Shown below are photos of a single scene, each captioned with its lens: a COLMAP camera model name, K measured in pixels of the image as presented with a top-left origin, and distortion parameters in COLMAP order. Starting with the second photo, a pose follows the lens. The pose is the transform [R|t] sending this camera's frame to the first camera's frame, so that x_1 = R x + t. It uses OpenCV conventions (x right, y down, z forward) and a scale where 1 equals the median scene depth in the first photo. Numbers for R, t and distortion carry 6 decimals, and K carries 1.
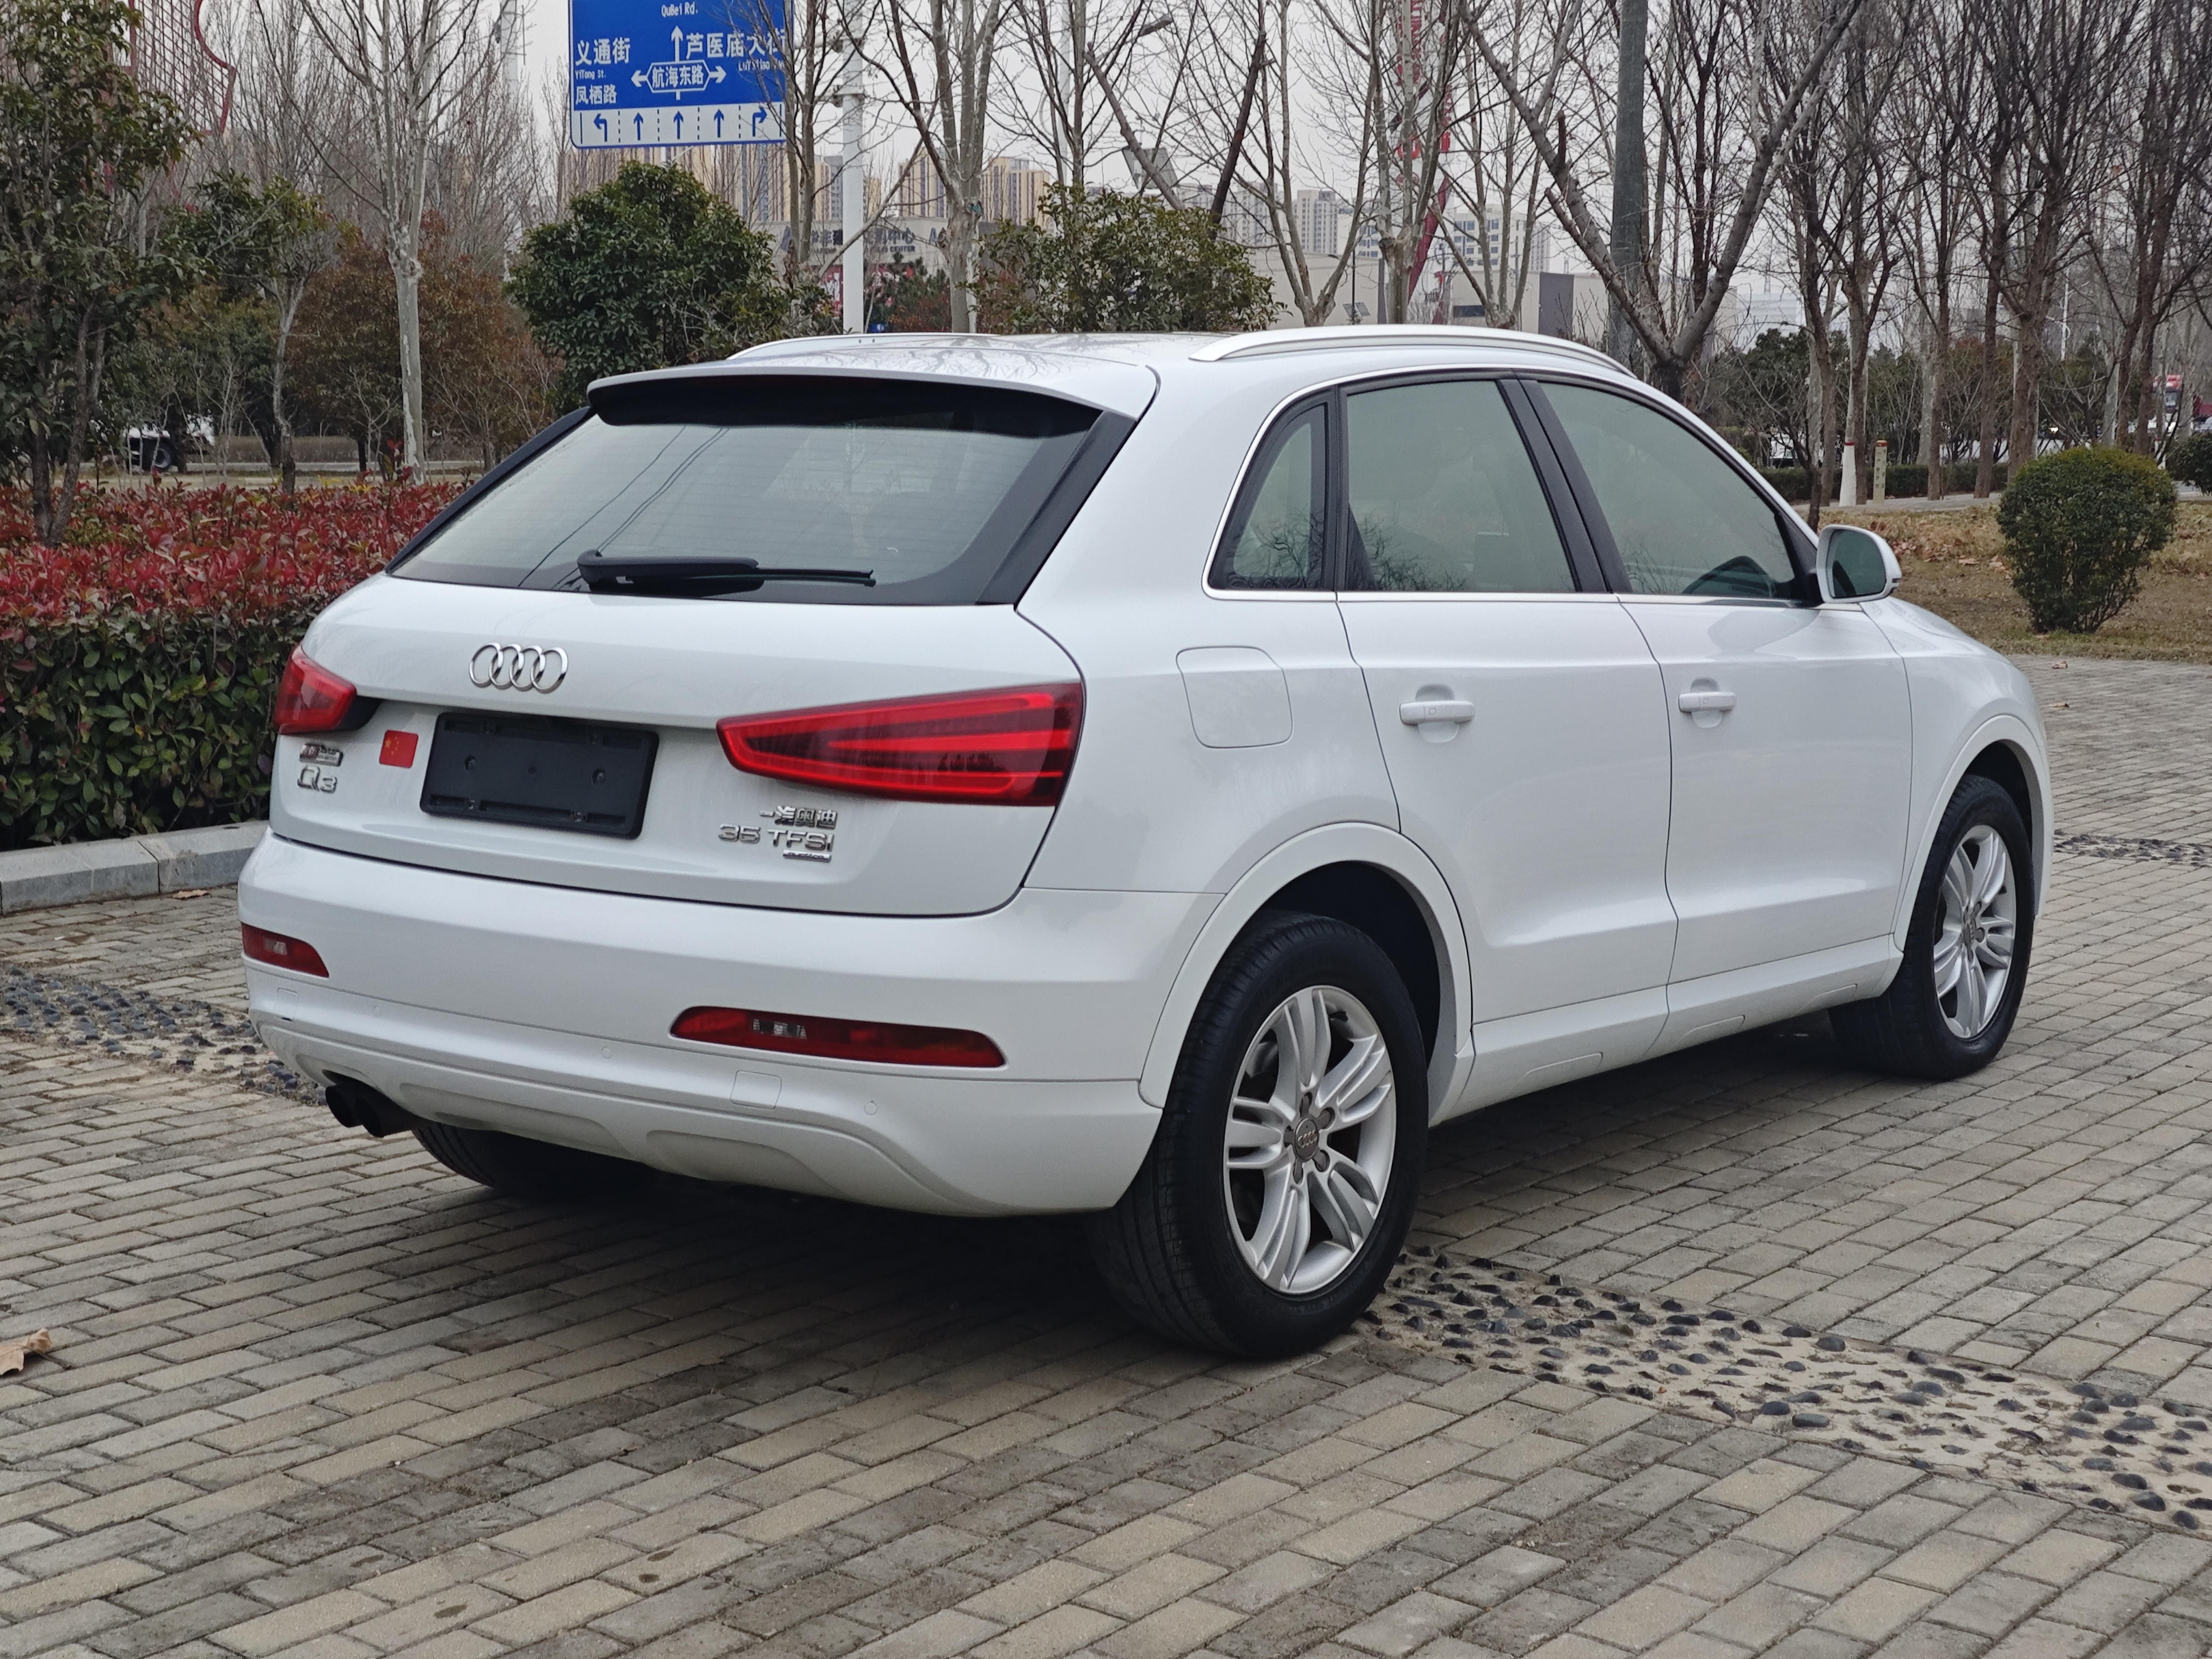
lens RADIAL K [[3015.0, 0, 1106.0], [0, 3015.0, 829.5], [0, 0, 1]] dist [0.171361, -0.547787]
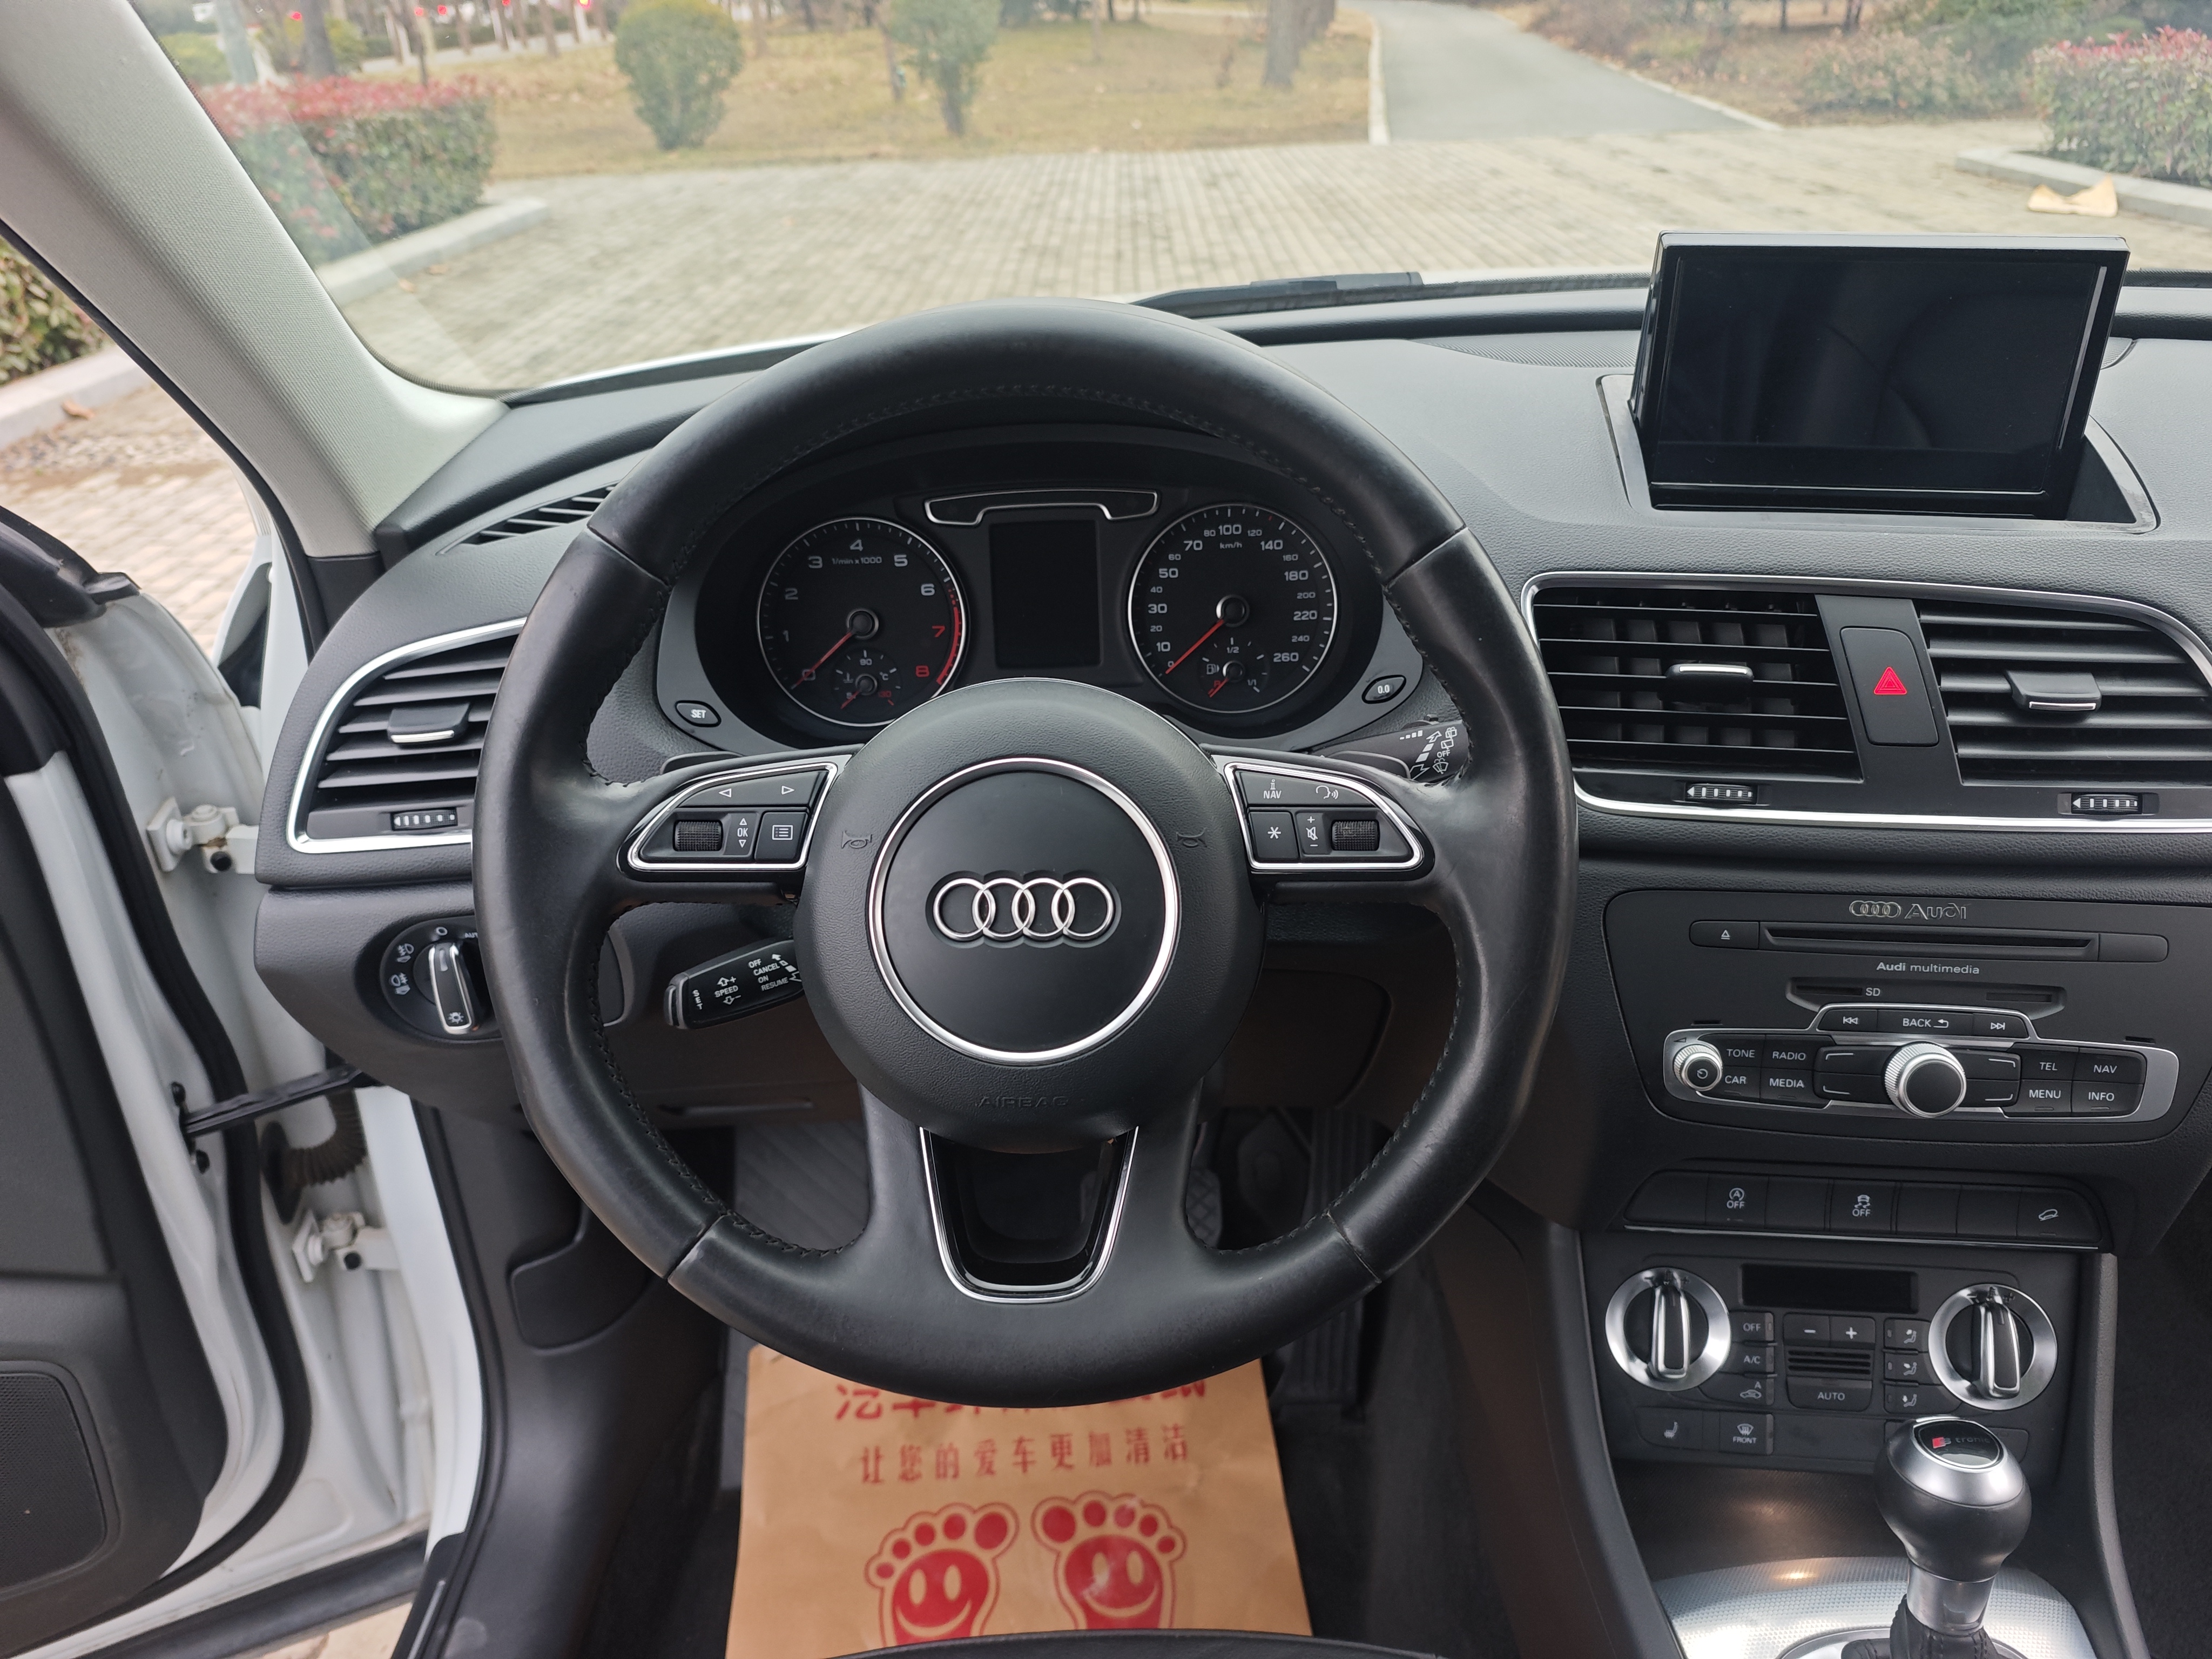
lens RADIAL K [[1608.7, 0, 1106.0], [0, 1608.7, 829.5], [0, 0, 1]] dist [-0.003307, -0.024338]
pose [[0.787719, -0.321544, 0.525459, -0.039860], [0.124100, 0.918312, 0.375903, -0.151494], [-0.603405, -0.230897, 0.763275, 1.302279]]
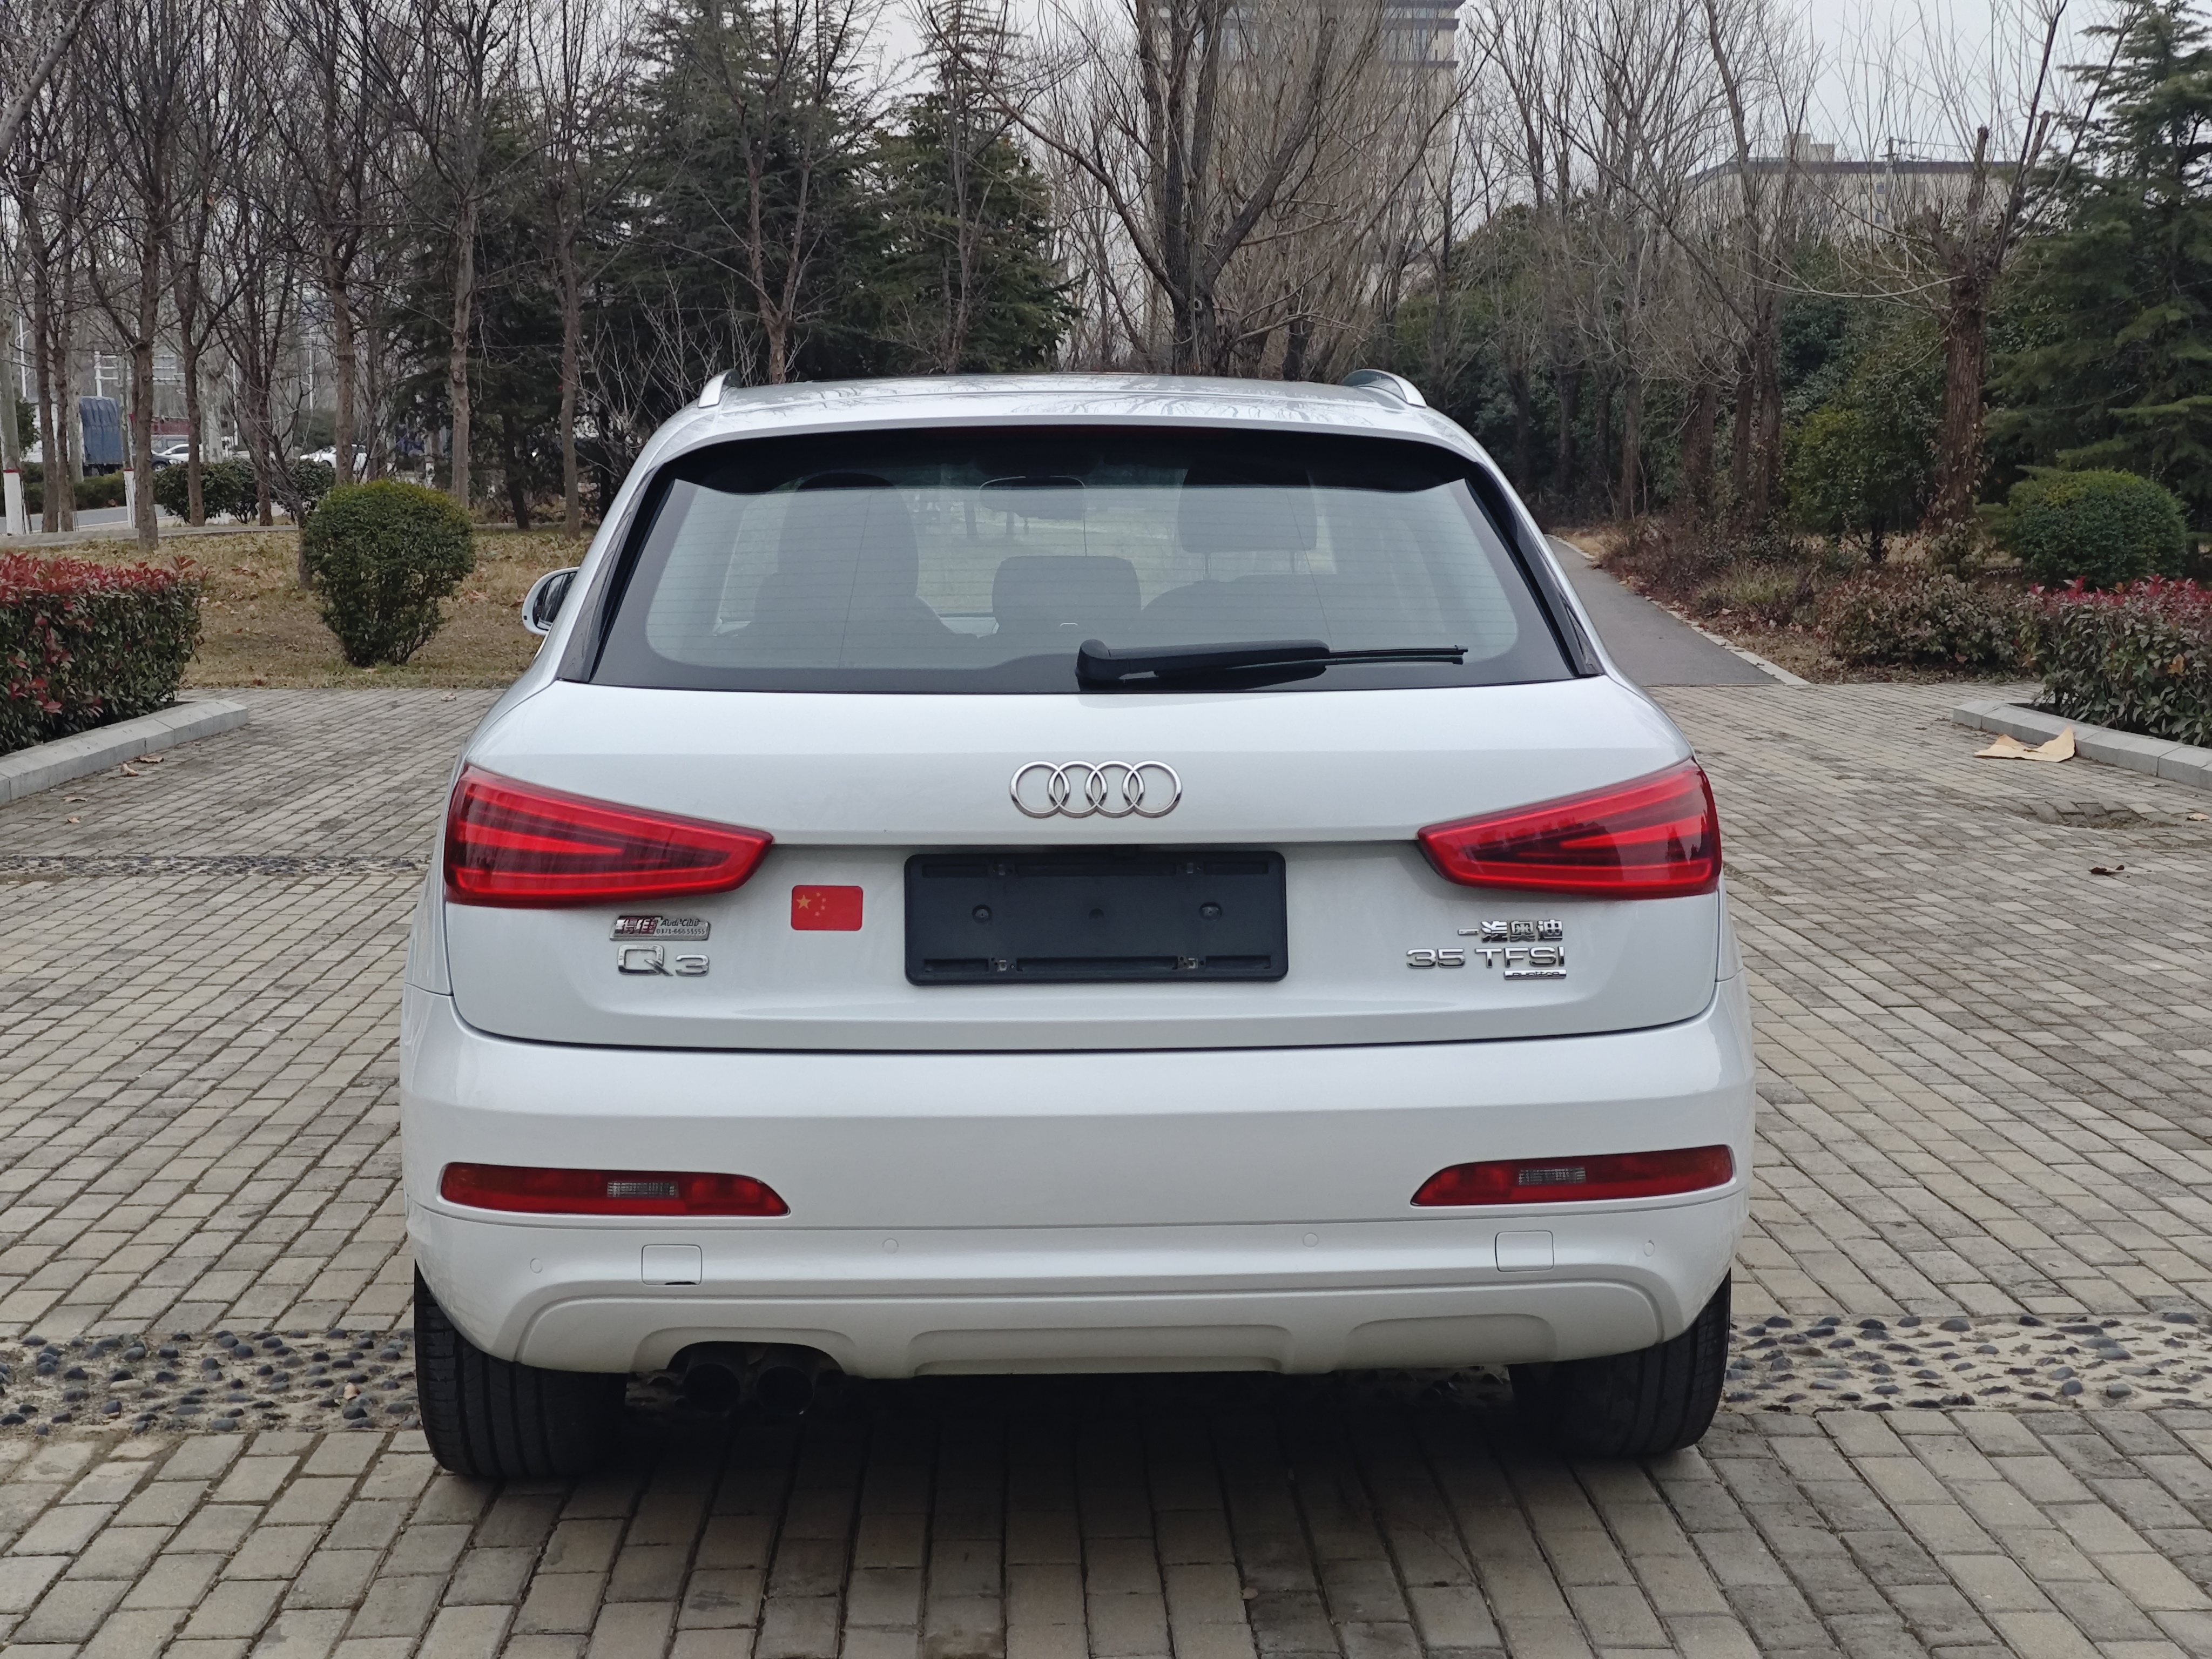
lens RADIAL K [[3015.0, 0, 1106.0], [0, 3015.0, 829.5], [0, 0, 1]] dist [0.171361, -0.547787]
pose [[0.763723, -0.085037, 0.639918, -0.701121], [0.090866, 0.995577, 0.023854, -0.060965], [-0.639117, 0.039929, 0.768073, 0.379116]]
